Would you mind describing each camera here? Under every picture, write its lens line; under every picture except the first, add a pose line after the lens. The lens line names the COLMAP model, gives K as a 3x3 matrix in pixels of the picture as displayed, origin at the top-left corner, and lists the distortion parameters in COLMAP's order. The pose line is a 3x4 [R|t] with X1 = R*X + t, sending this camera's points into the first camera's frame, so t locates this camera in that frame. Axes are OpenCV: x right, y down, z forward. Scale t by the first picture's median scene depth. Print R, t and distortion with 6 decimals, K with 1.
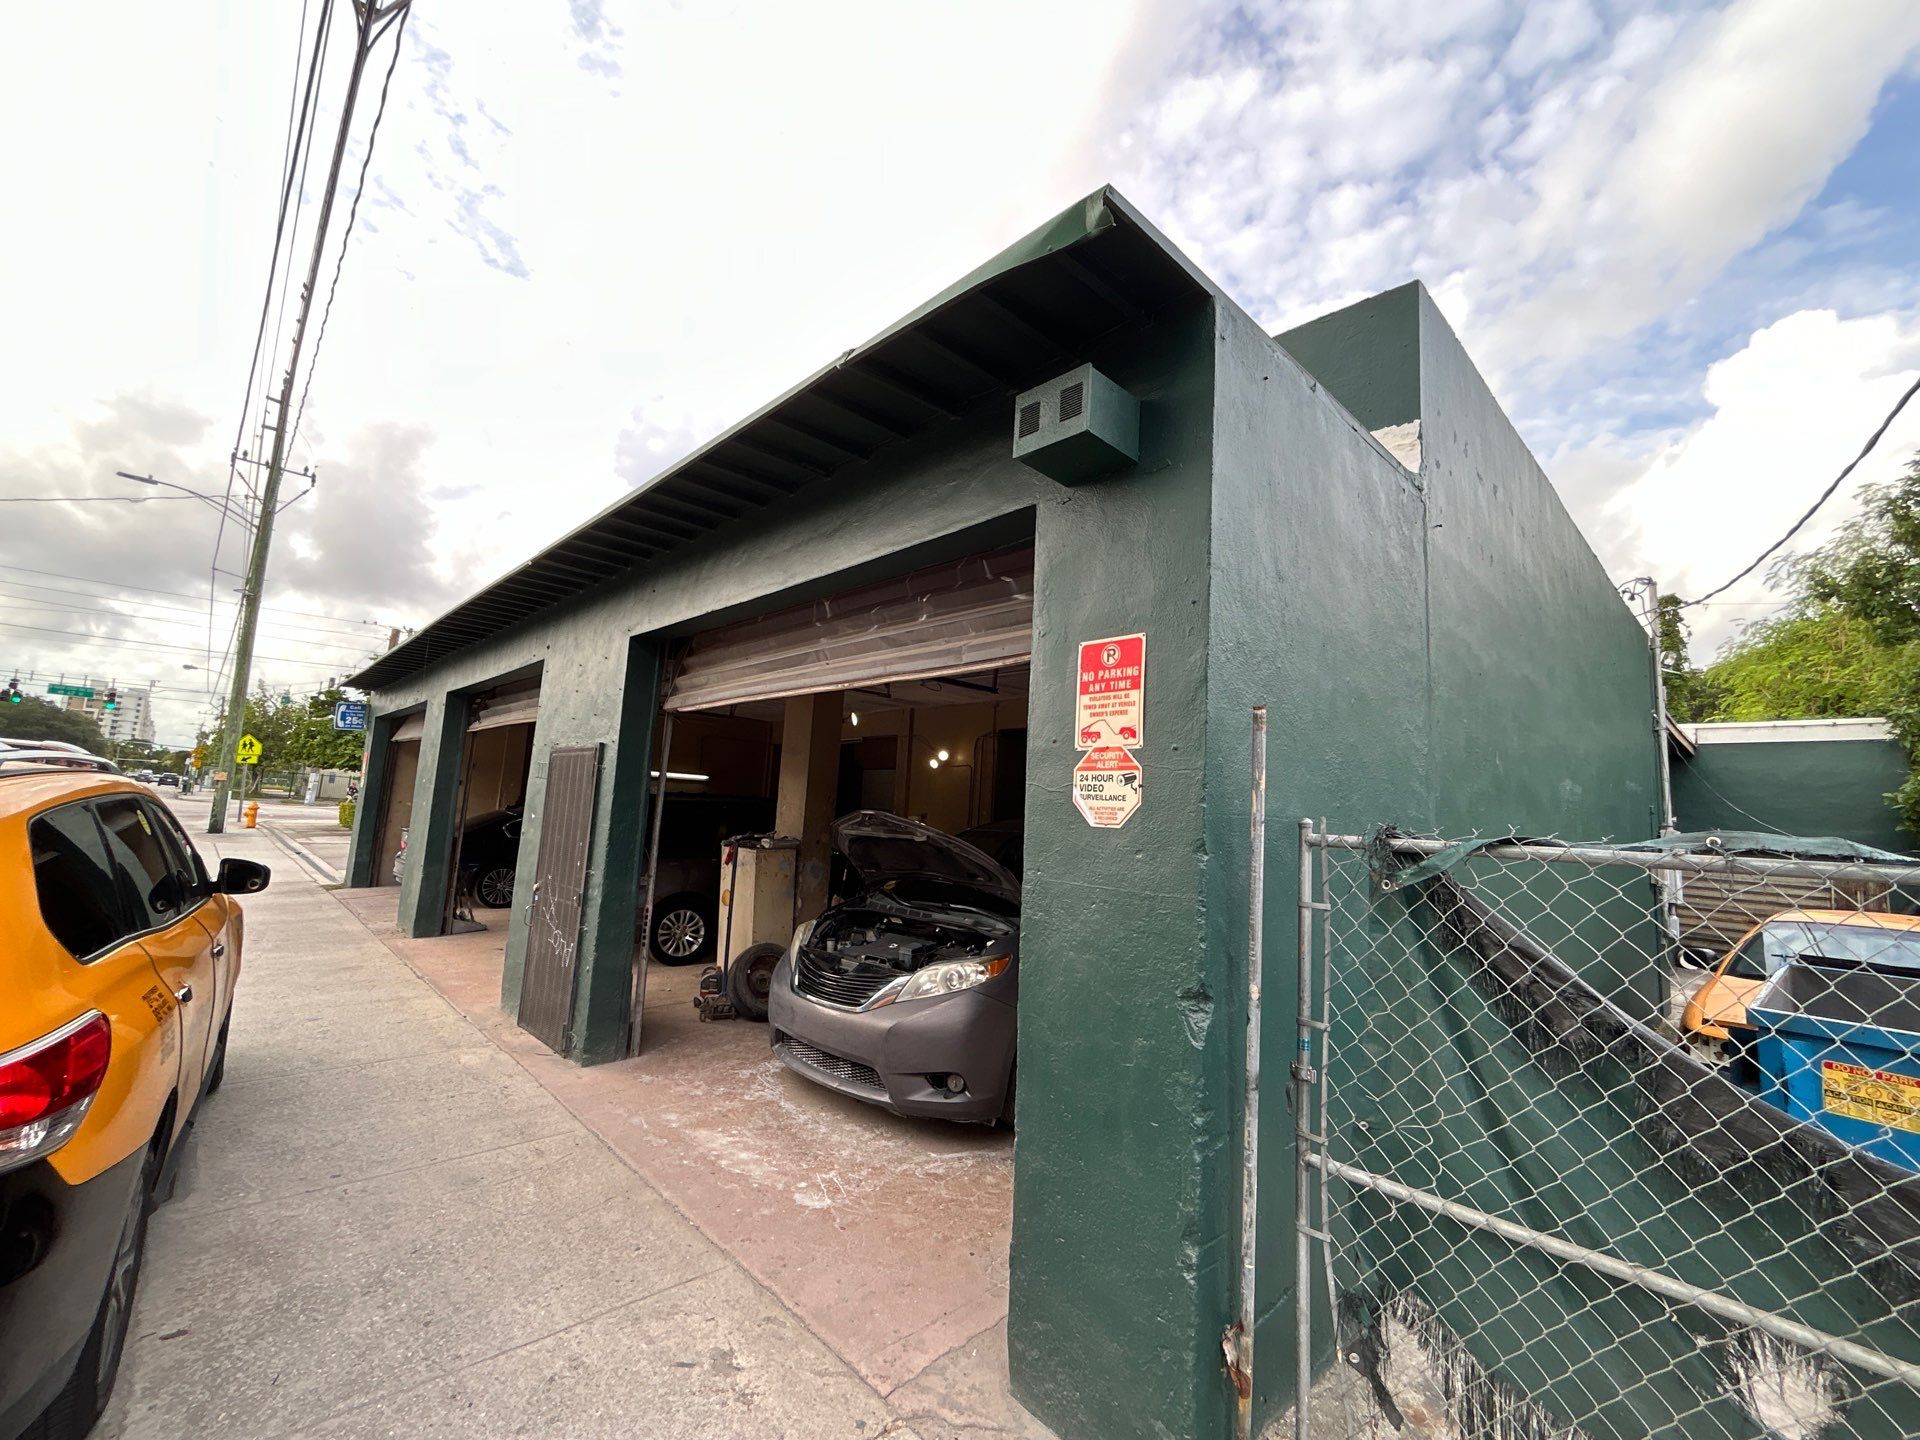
lens RADIAL K [[773.2, 0, 960.0], [0, 773.2, 720.0], [0, 0, 1]] dist [0.002480, -0.000757]
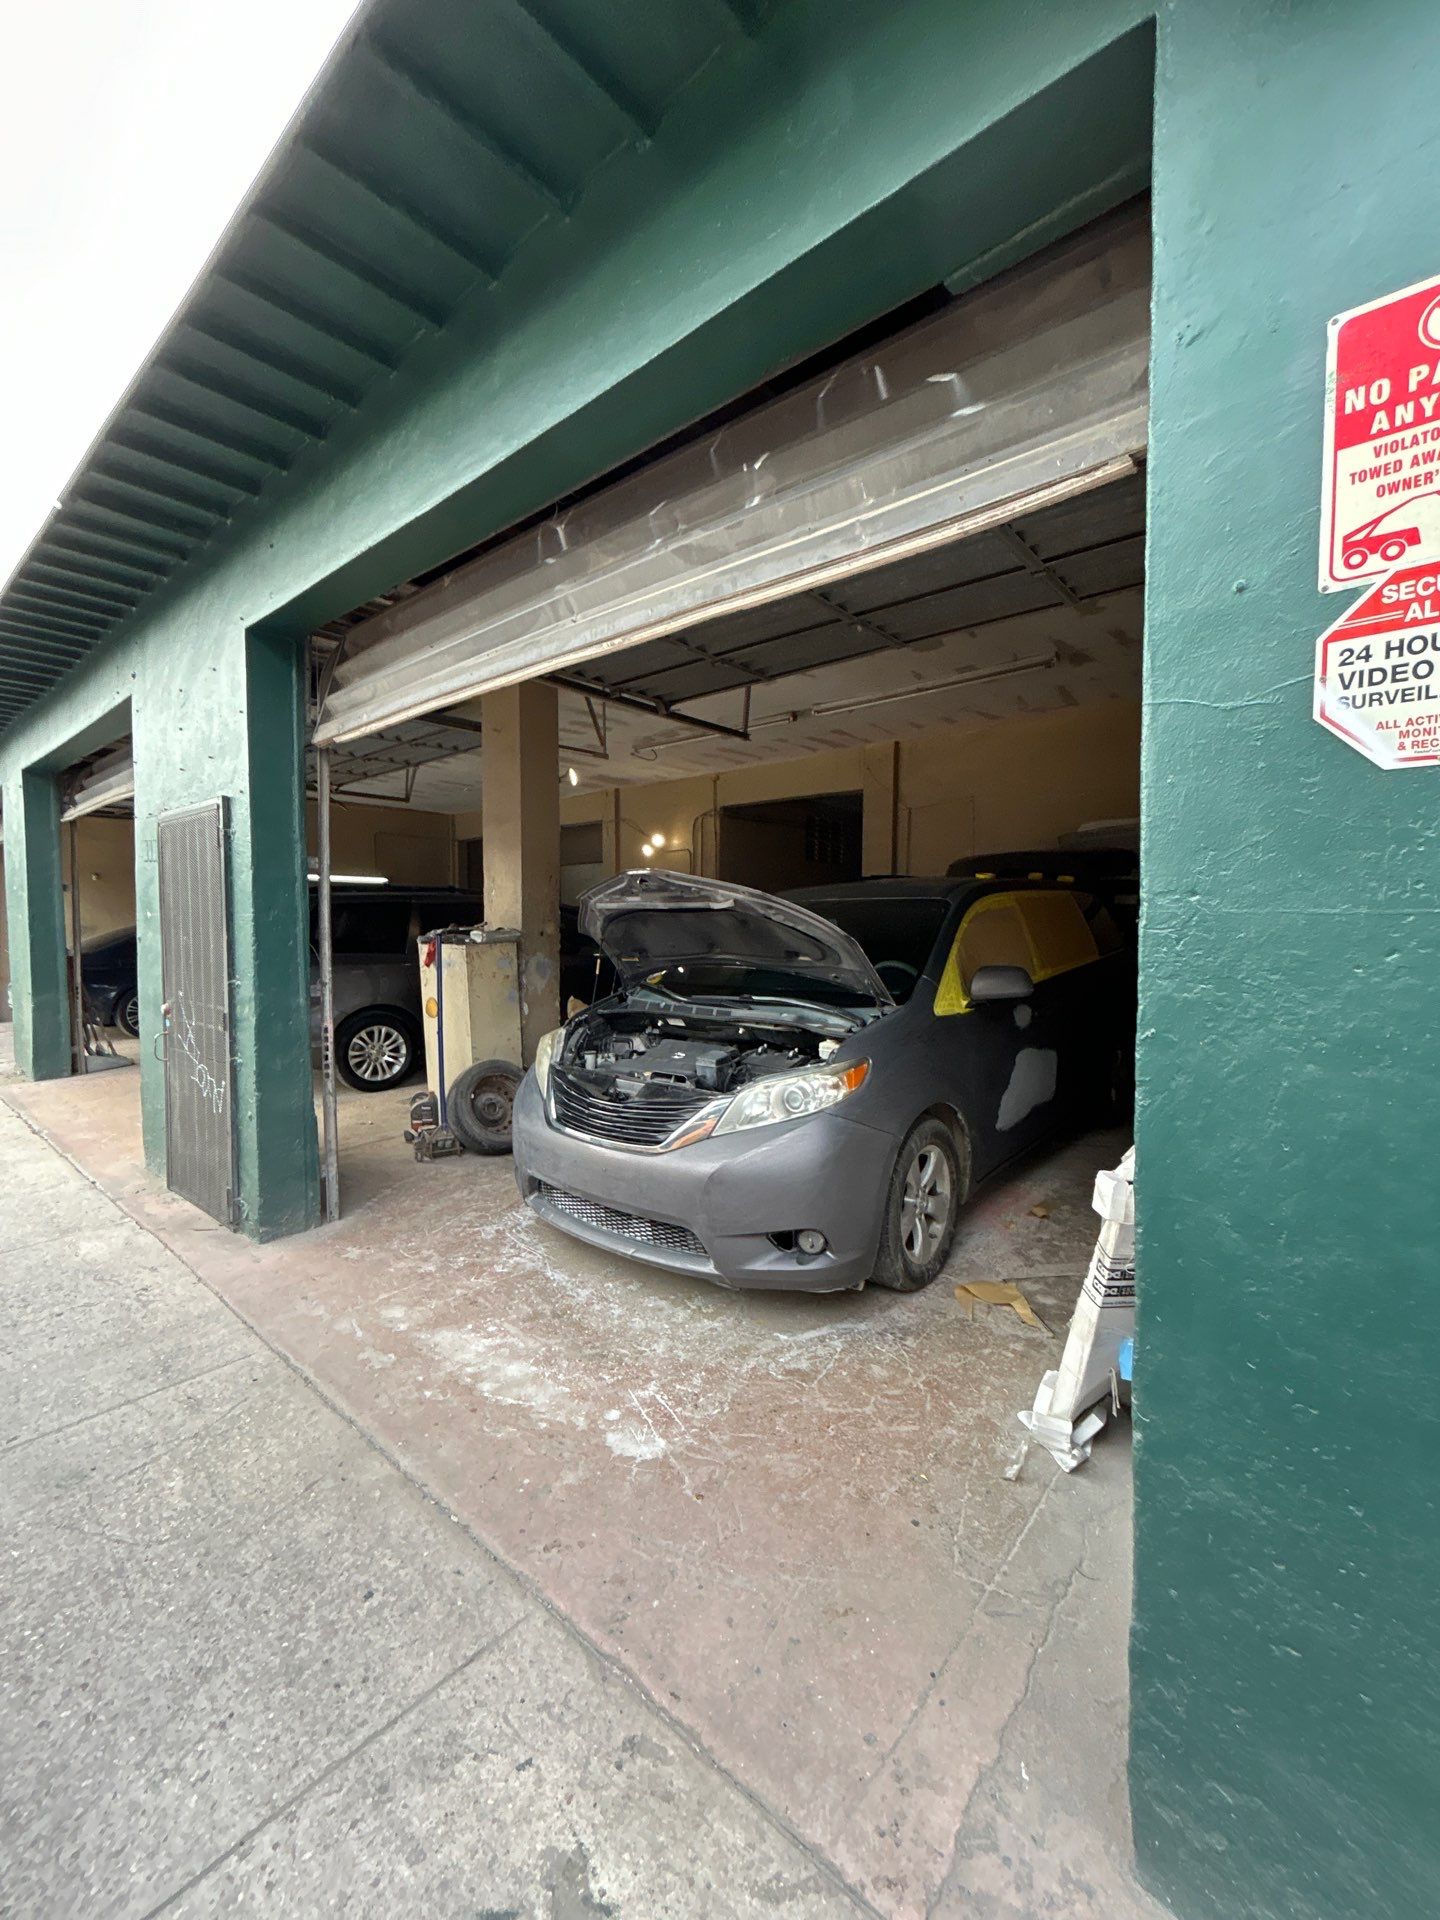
lens RADIAL K [[773.2, 0, 720.0], [0, 773.2, 960.0], [0, 0, 1]] dist [0.002480, -0.000757]
pose [[0.994663, -0.055645, 0.086890, -0.122534], [0.039149, 0.982674, 0.181158, 0.081858], [-0.095465, -0.176790, 0.979608, 0.337001]]
